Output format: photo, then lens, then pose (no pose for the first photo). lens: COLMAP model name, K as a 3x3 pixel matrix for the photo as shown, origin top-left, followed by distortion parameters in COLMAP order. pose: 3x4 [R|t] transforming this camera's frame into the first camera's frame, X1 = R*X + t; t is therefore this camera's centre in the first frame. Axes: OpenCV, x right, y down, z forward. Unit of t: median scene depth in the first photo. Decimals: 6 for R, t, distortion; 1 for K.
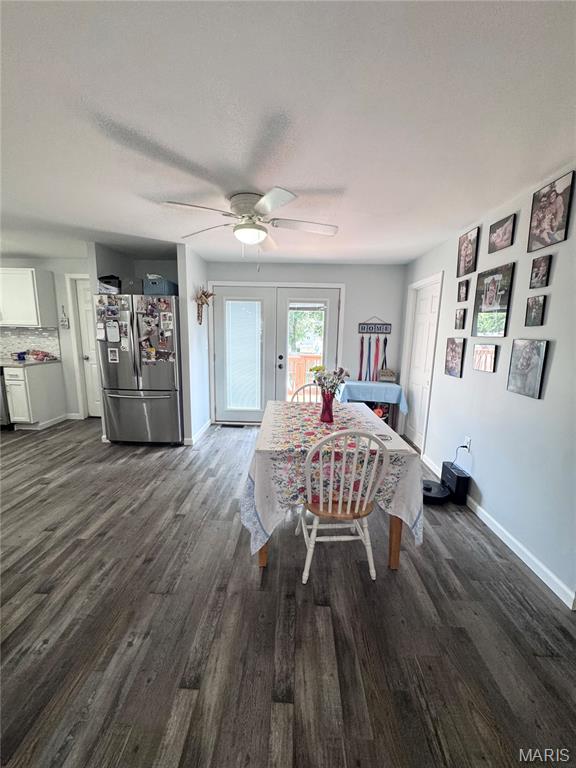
lens RADIAL K [[309.7, 0, 288.0], [0, 309.7, 384.0], [0, 0, 1]] dist [-0.000455, -0.000069]
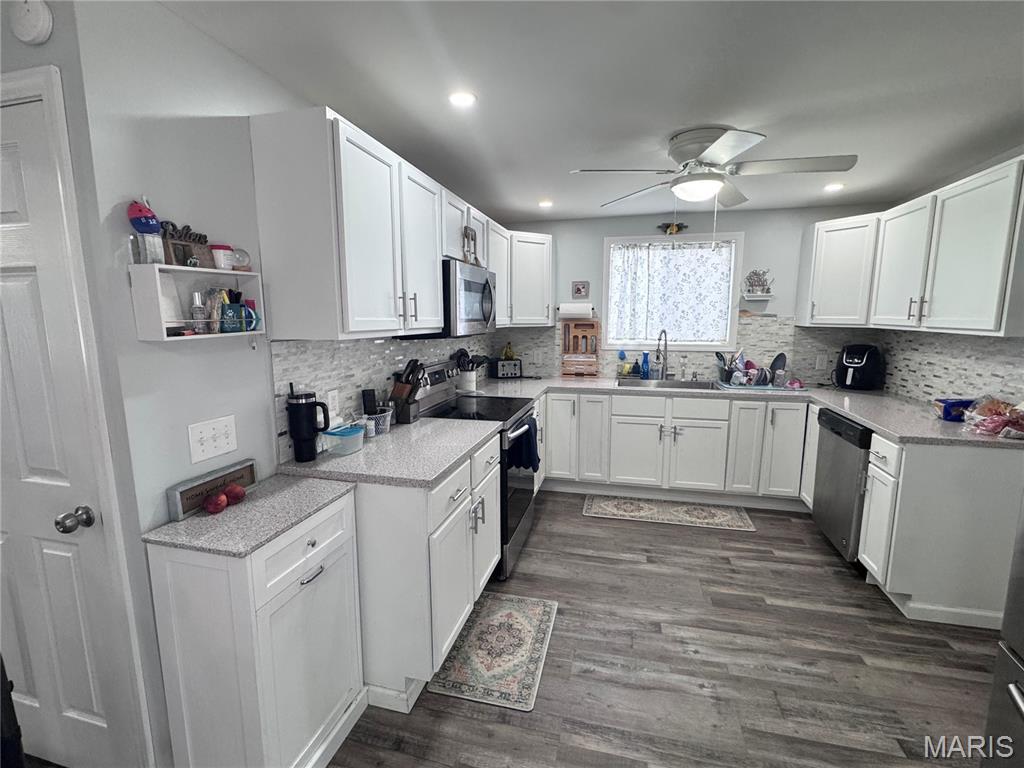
lens RADIAL K [[462.3, 0, 512.0], [0, 462.3, 384.0], [0, 0, 1]] dist [-0.000542, -0.000227]
pose [[-0.220631, 0.122576, -0.967624, -0.228703], [-0.166802, 0.972715, 0.161254, -0.136315], [0.960989, 0.196979, -0.194165, 0.656222]]
